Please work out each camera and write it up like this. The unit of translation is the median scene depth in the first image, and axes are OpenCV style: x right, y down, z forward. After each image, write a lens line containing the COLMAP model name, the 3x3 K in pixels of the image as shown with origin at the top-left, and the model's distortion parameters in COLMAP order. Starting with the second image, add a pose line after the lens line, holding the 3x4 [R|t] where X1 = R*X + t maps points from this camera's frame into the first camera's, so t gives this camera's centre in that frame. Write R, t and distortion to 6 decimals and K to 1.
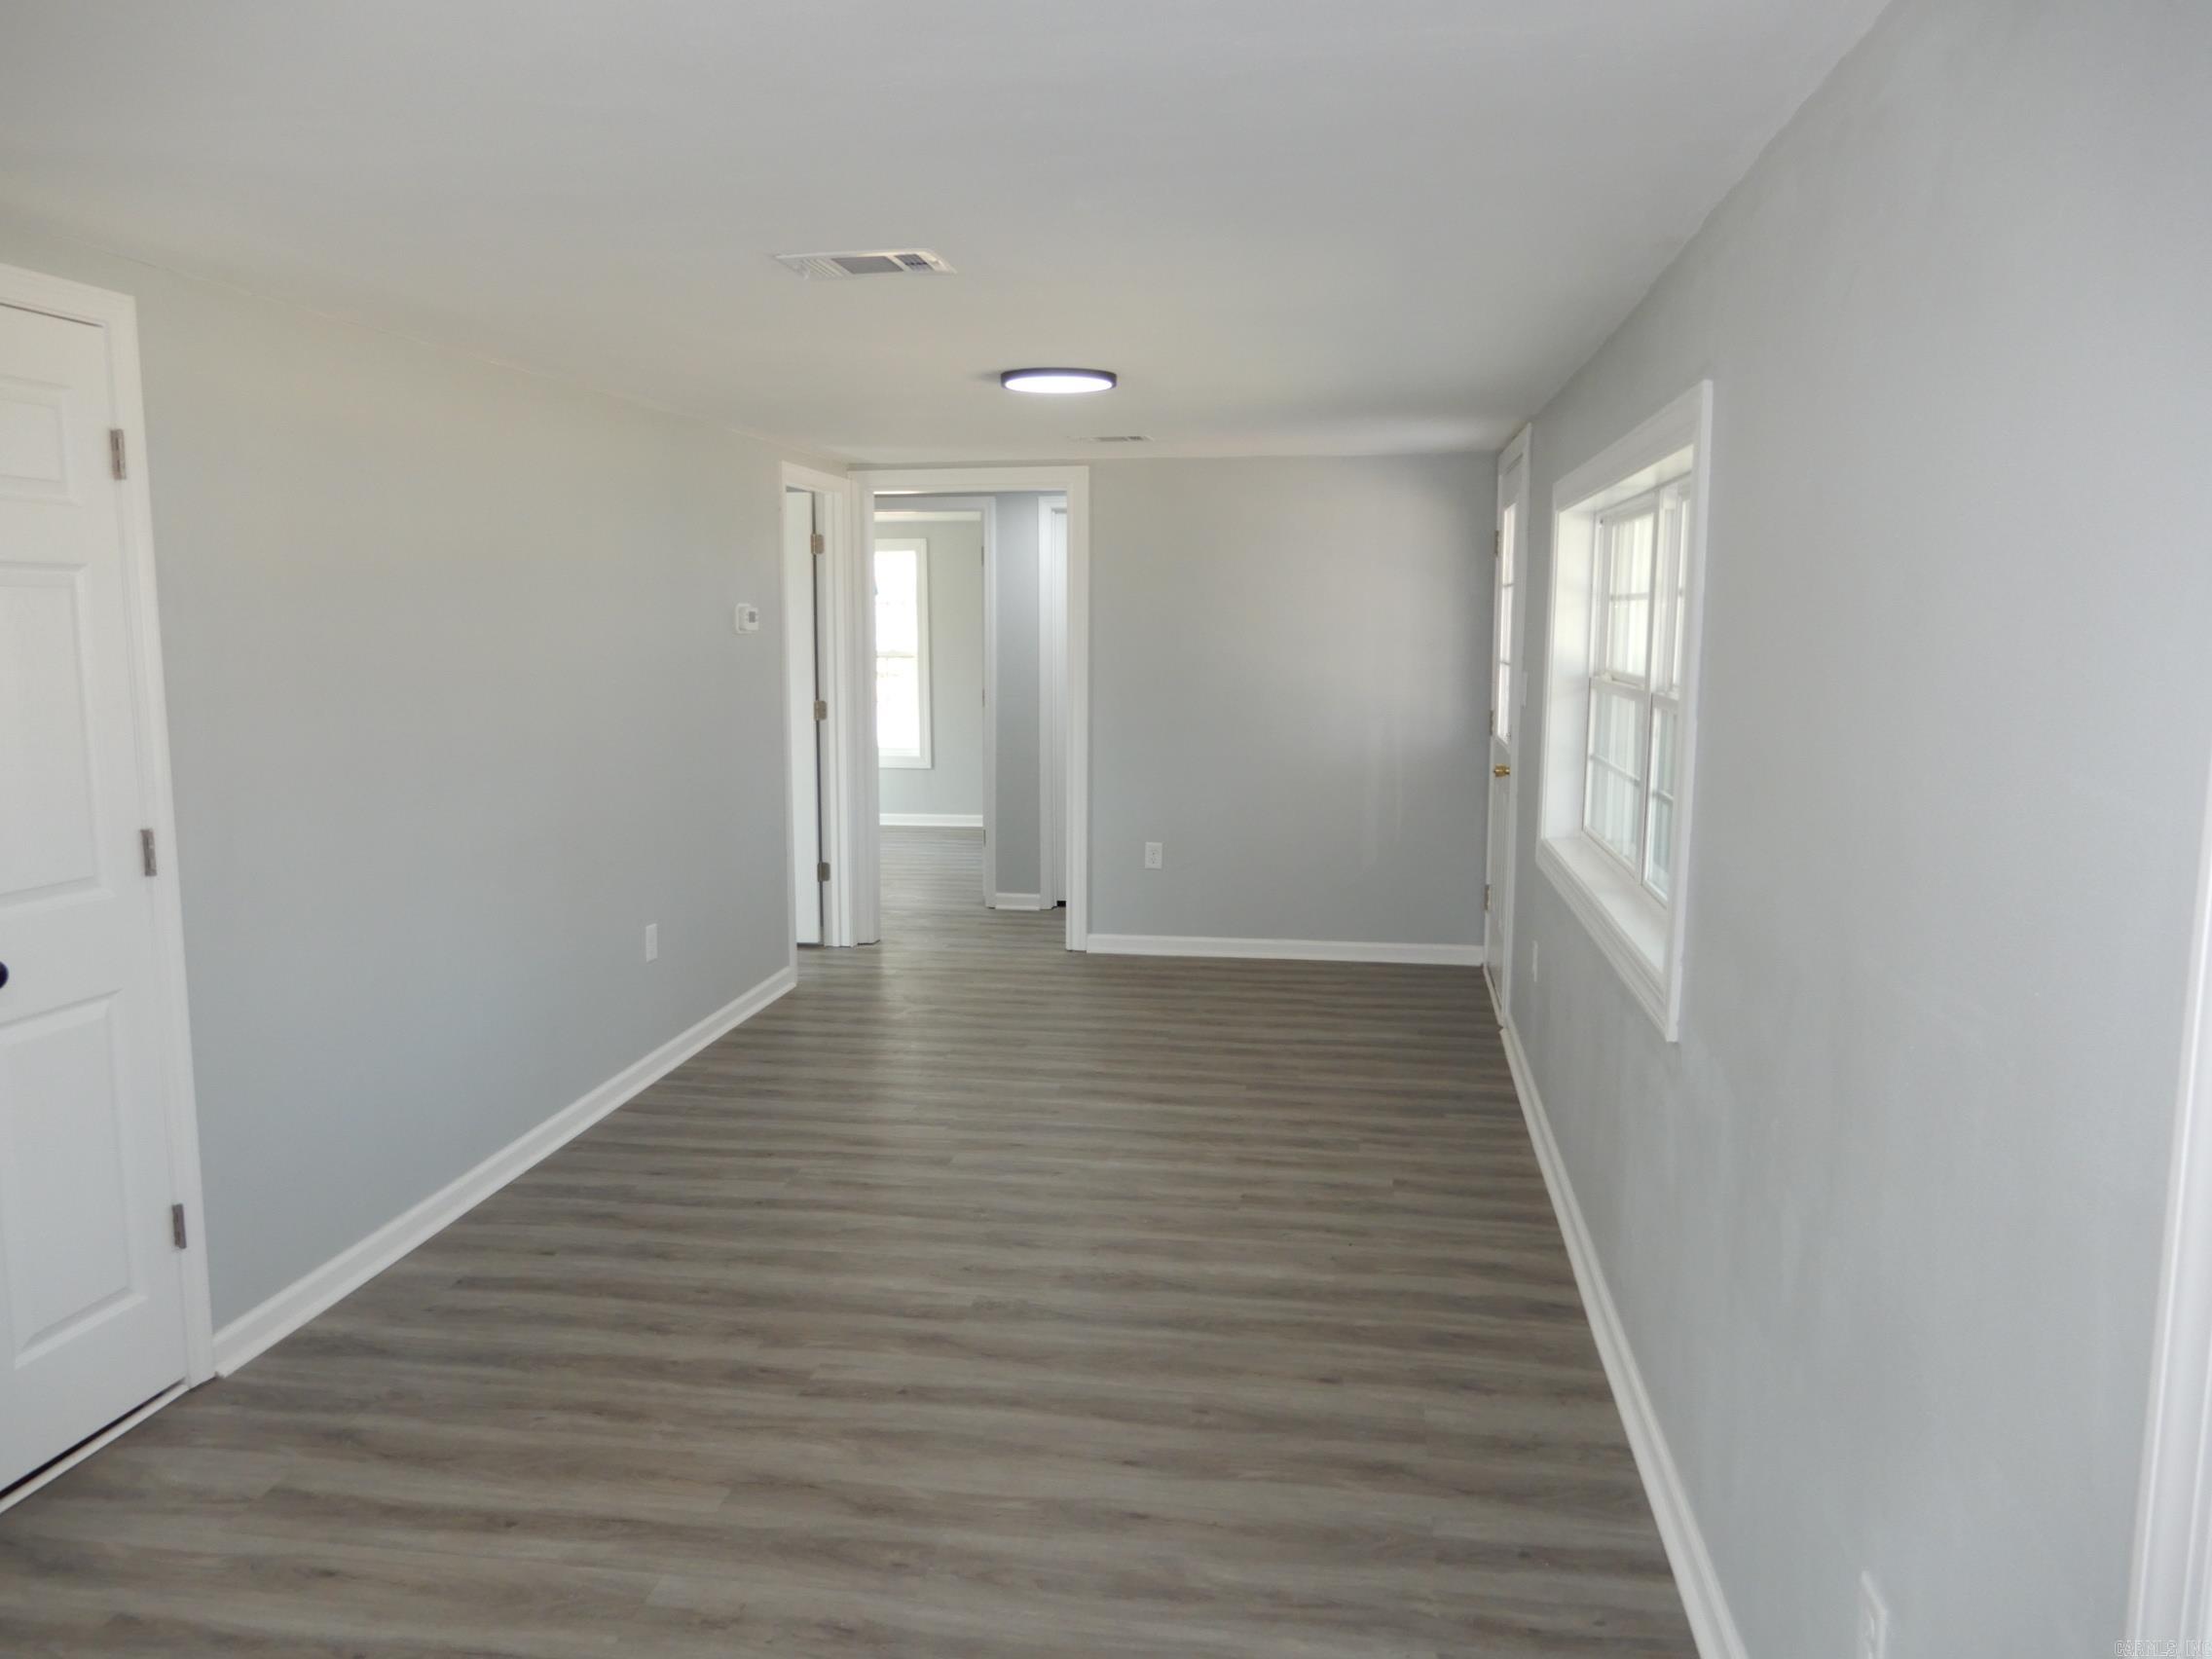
lens RADIAL K [[1585.8, 0, 1075.4], [0, 1585.8, 867.1], [0, 0, 1]] dist [0.019342, -0.010731]
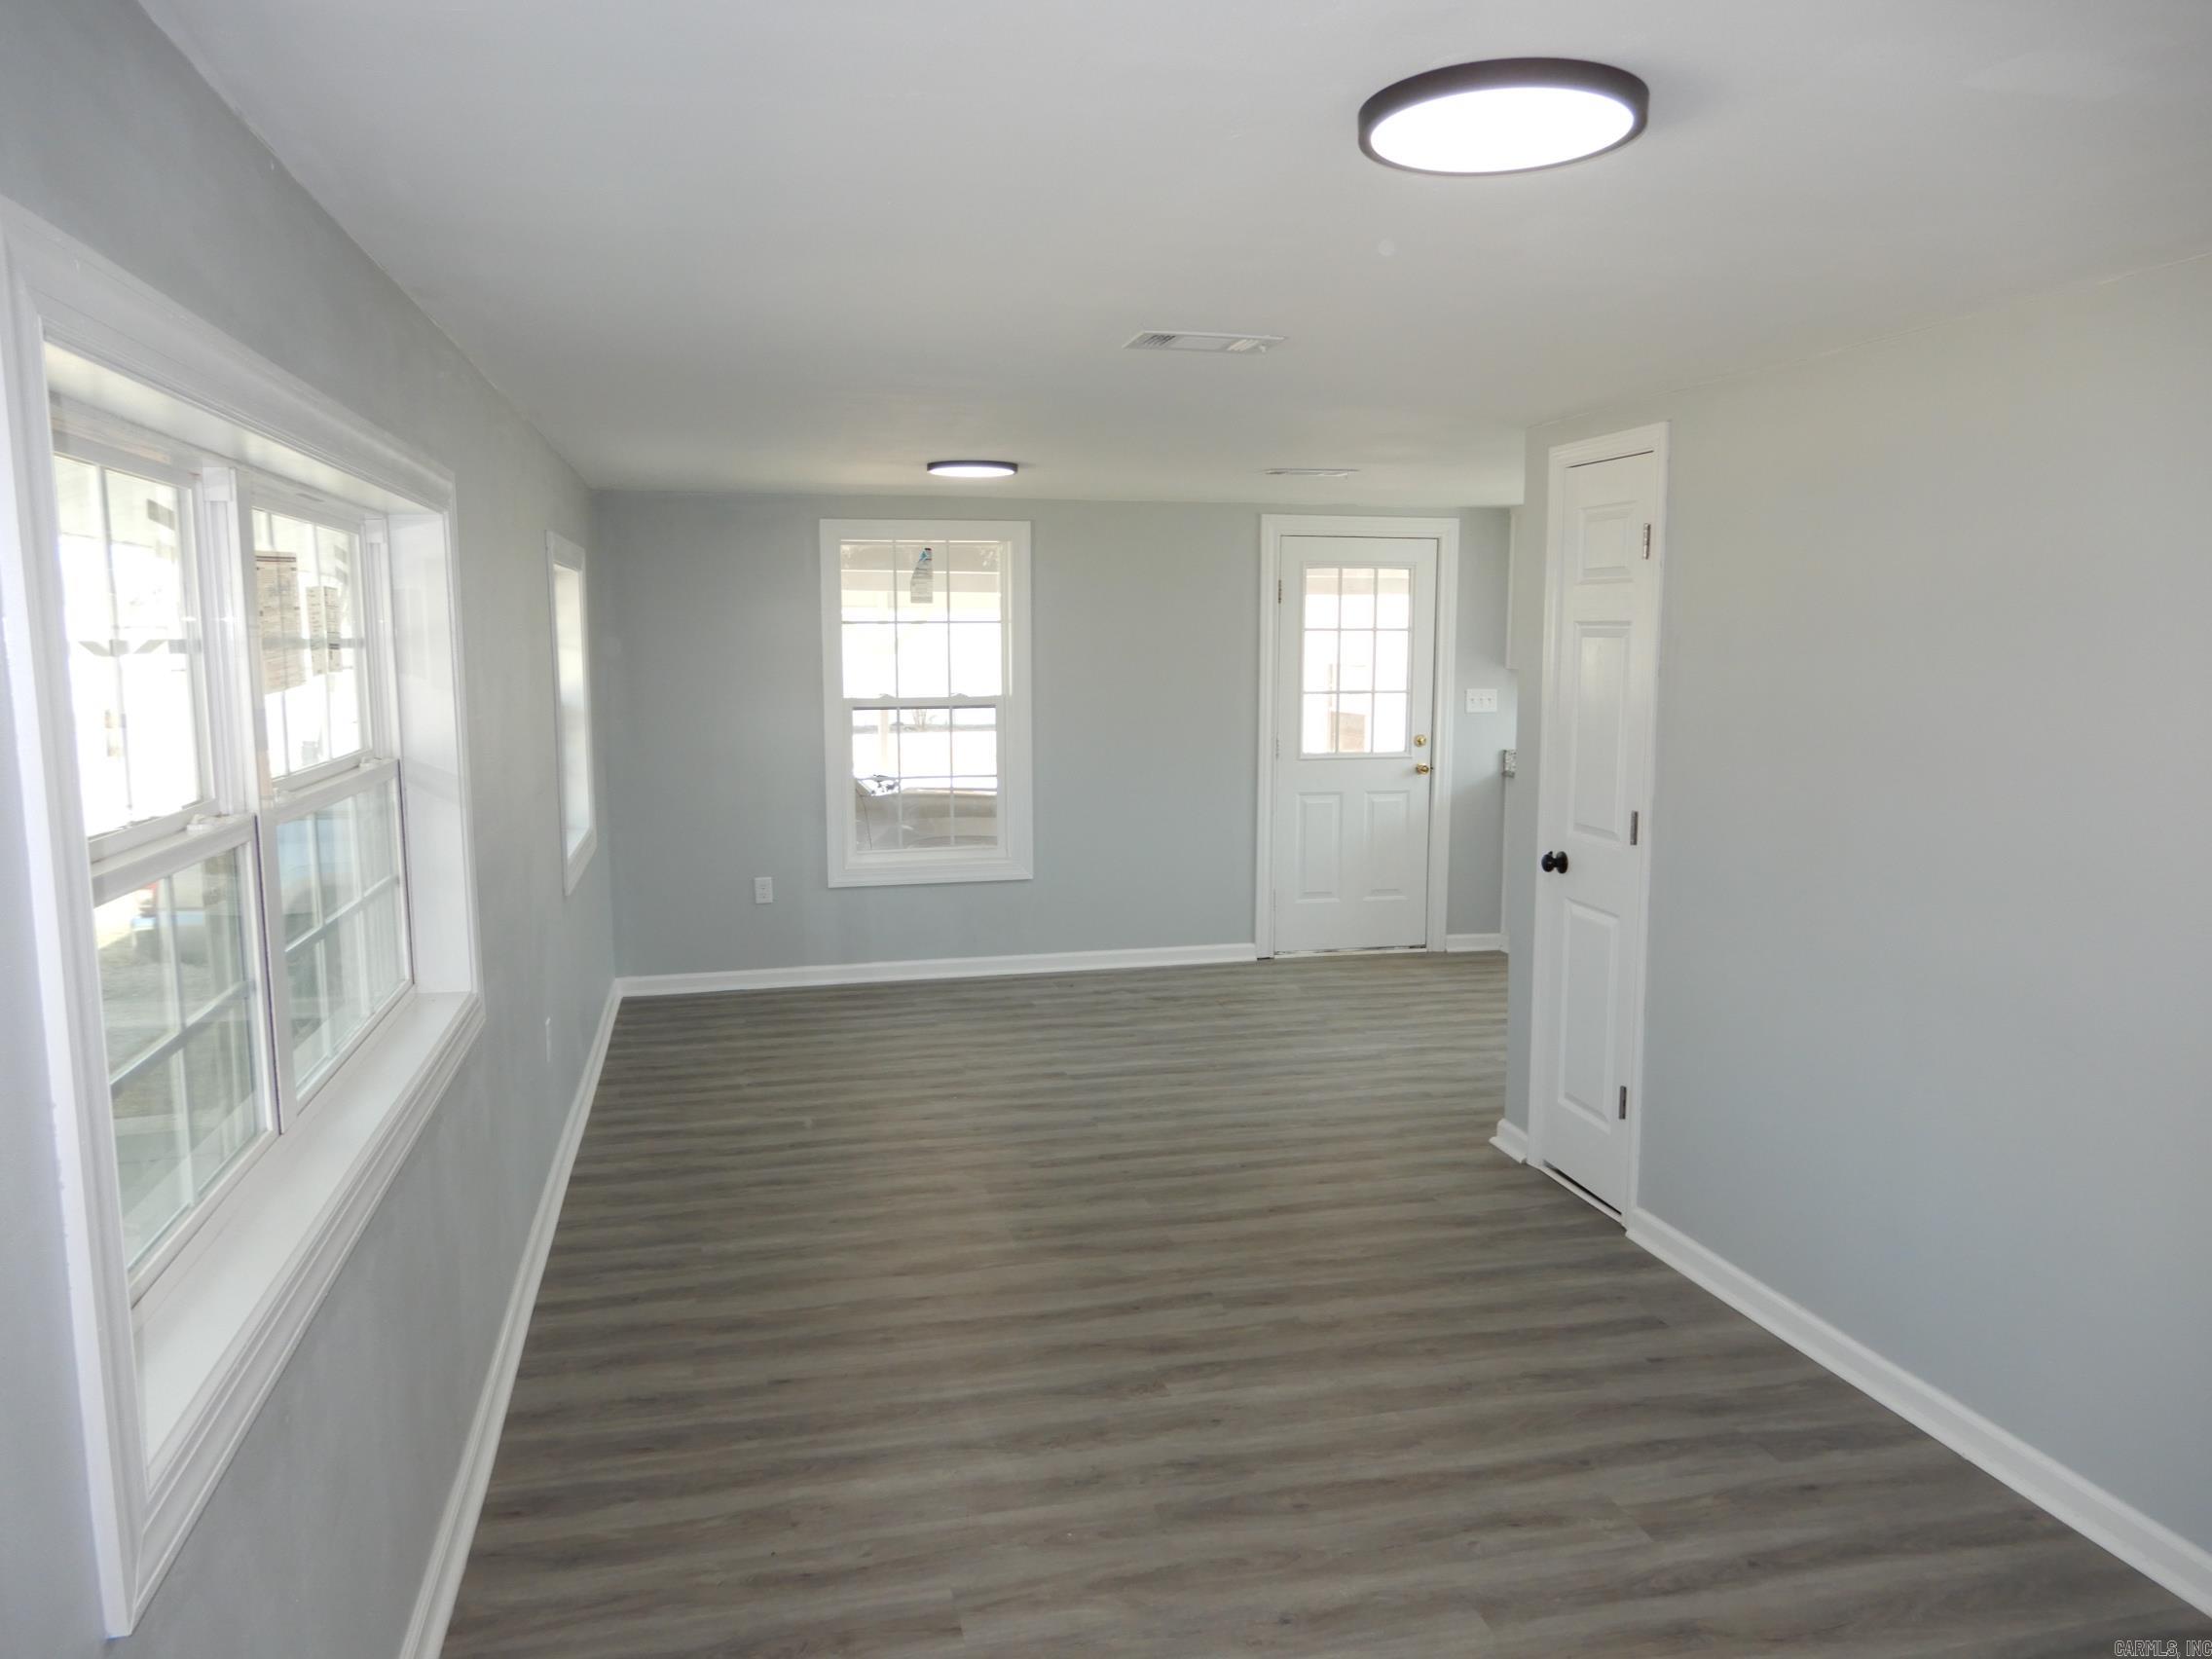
lens RADIAL K [[1585.8, 0, 1112.8], [0, 1585.8, 840.4], [0, 0, 1]] dist [0.019342, -0.010731]
pose [[-0.913281, 0.057978, -0.403184, 0.301958], [-0.060328, 0.959650, 0.274651, -0.274024], [0.402839, 0.275157, -0.872932, 1.587943]]
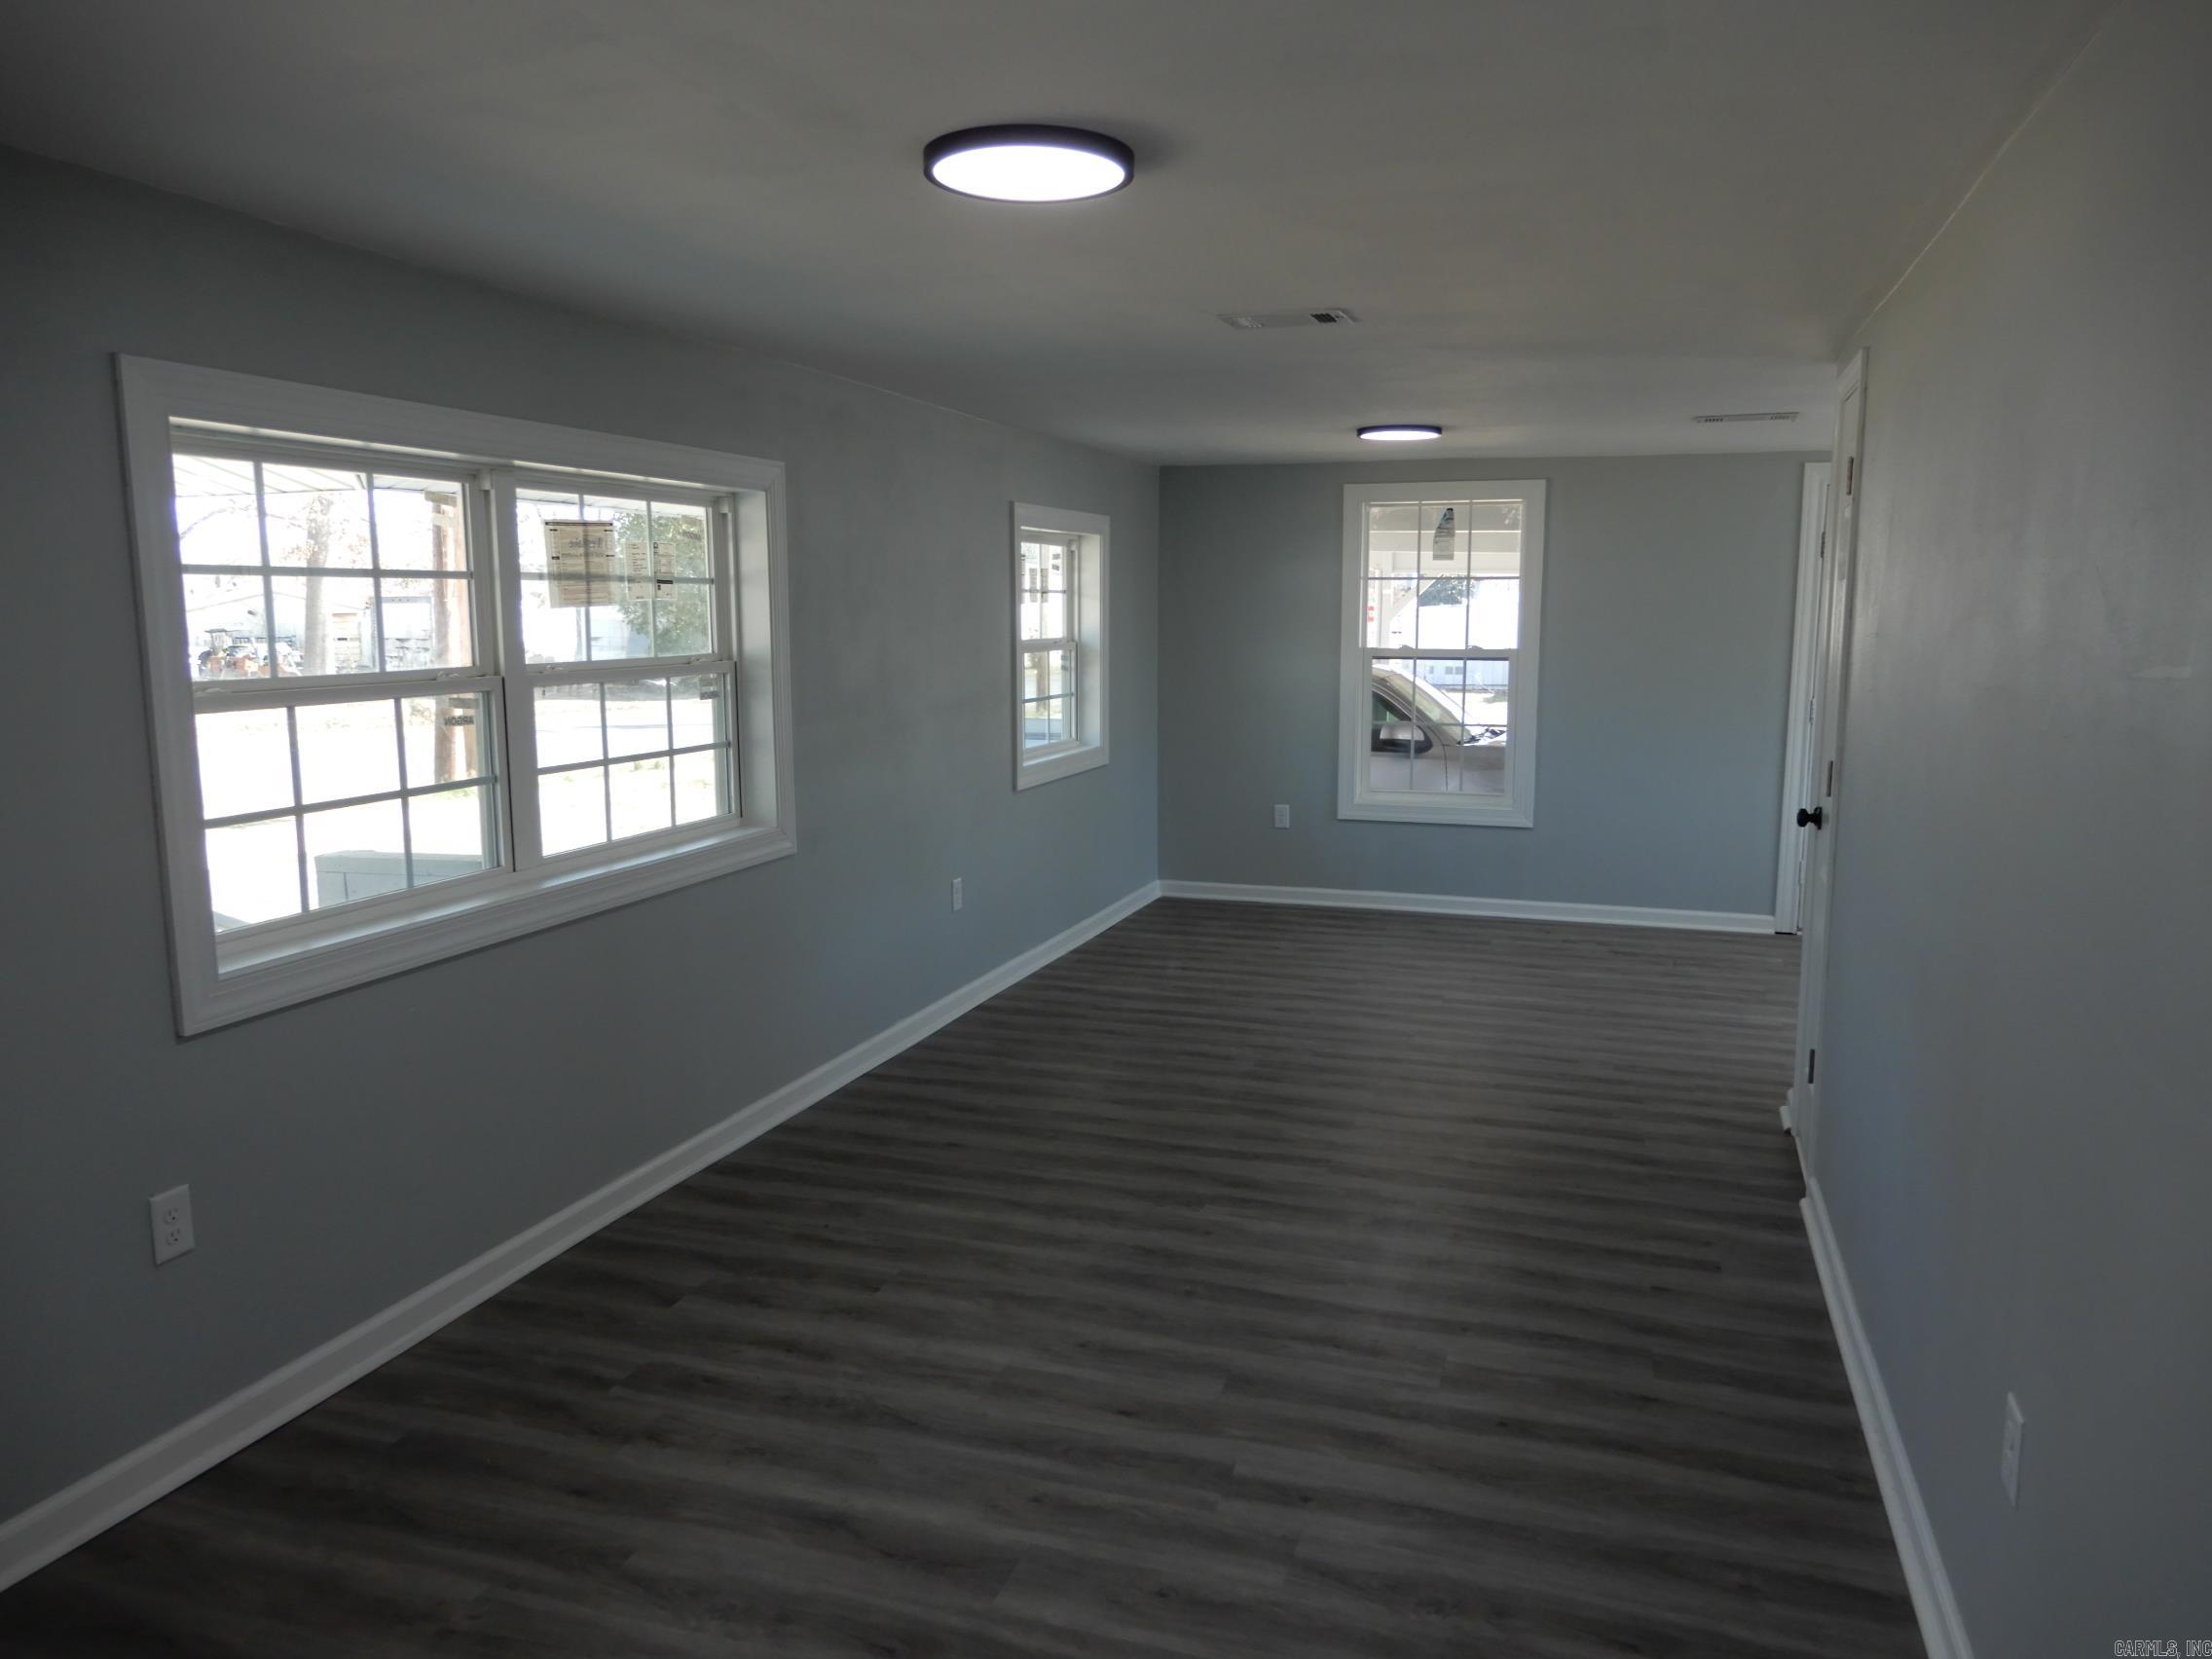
lens RADIAL K [[1585.8, 0, 1109.1], [0, 1585.8, 838.4], [0, 0, 1]] dist [0.019342, -0.010731]
pose [[-0.989639, -0.019799, 0.142204, -0.141173], [0.024092, 0.953502, 0.300422, -0.292071], [-0.141540, 0.300735, -0.943146, 1.838051]]
